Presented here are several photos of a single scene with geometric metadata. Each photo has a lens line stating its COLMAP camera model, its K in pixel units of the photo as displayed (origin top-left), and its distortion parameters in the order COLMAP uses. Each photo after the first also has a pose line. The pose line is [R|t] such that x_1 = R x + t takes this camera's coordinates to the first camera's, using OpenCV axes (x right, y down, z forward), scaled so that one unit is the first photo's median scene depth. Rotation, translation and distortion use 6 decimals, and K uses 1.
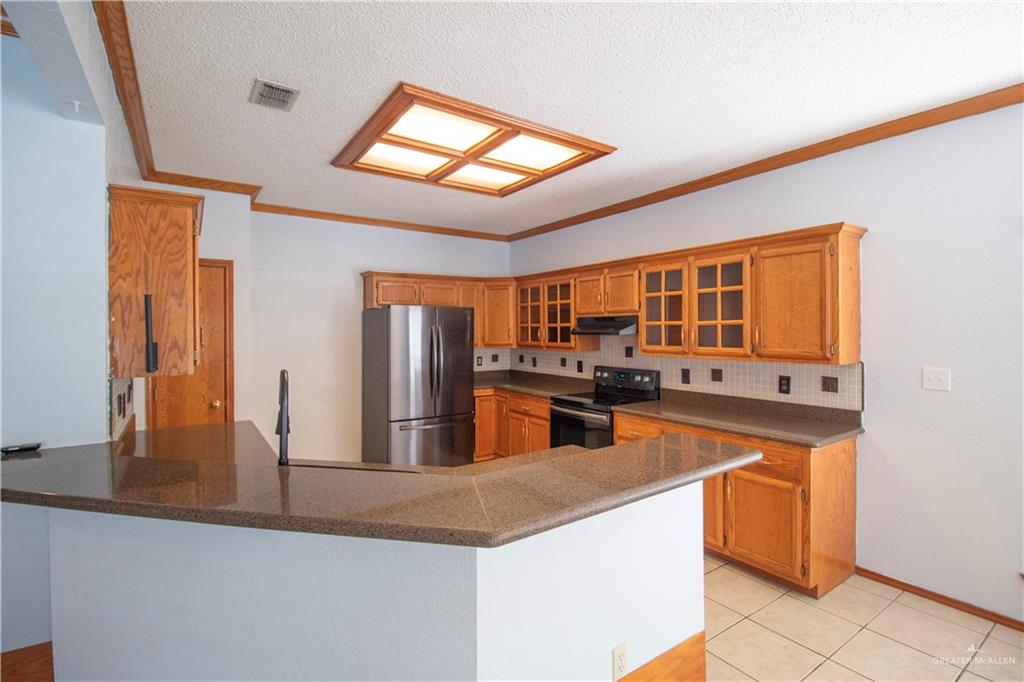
lens RADIAL K [[476.6, 0, 513.1], [0, 476.6, 336.6], [0, 0, 1]] dist [-0.003571, -0.000537]
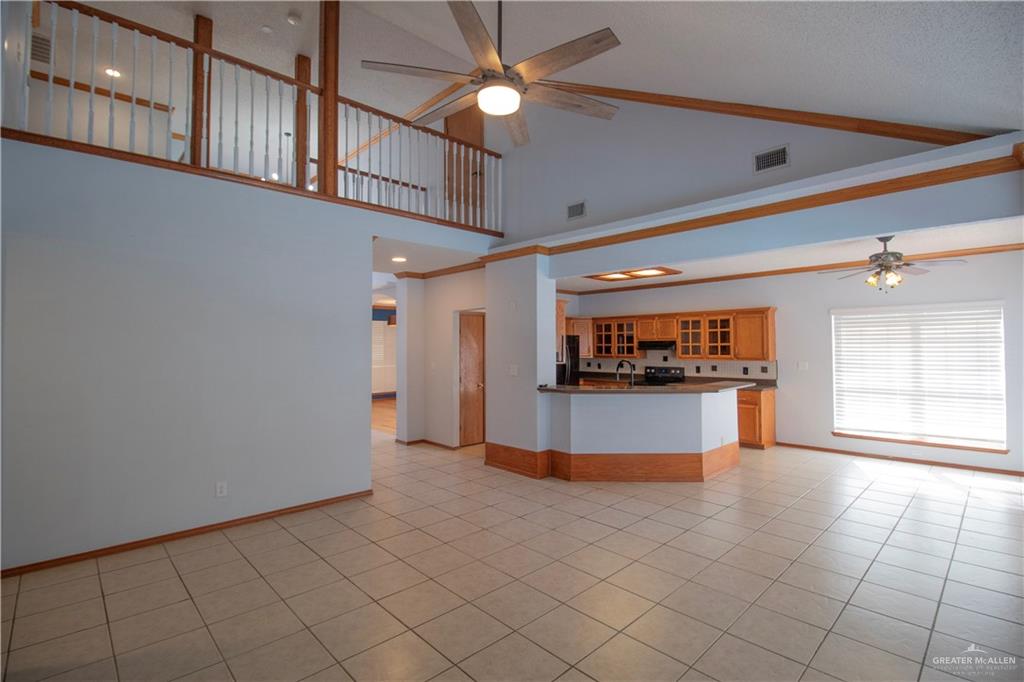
lens RADIAL K [[476.6, 0, 508.5], [0, 476.6, 335.4], [0, 0, 1]] dist [-0.003571, -0.000537]
pose [[0.987038, 0.007306, 0.160320, -0.802075], [-0.000617, 0.999129, -0.041734, 0.020490], [-0.160485, 0.041094, 0.986182, -0.946469]]
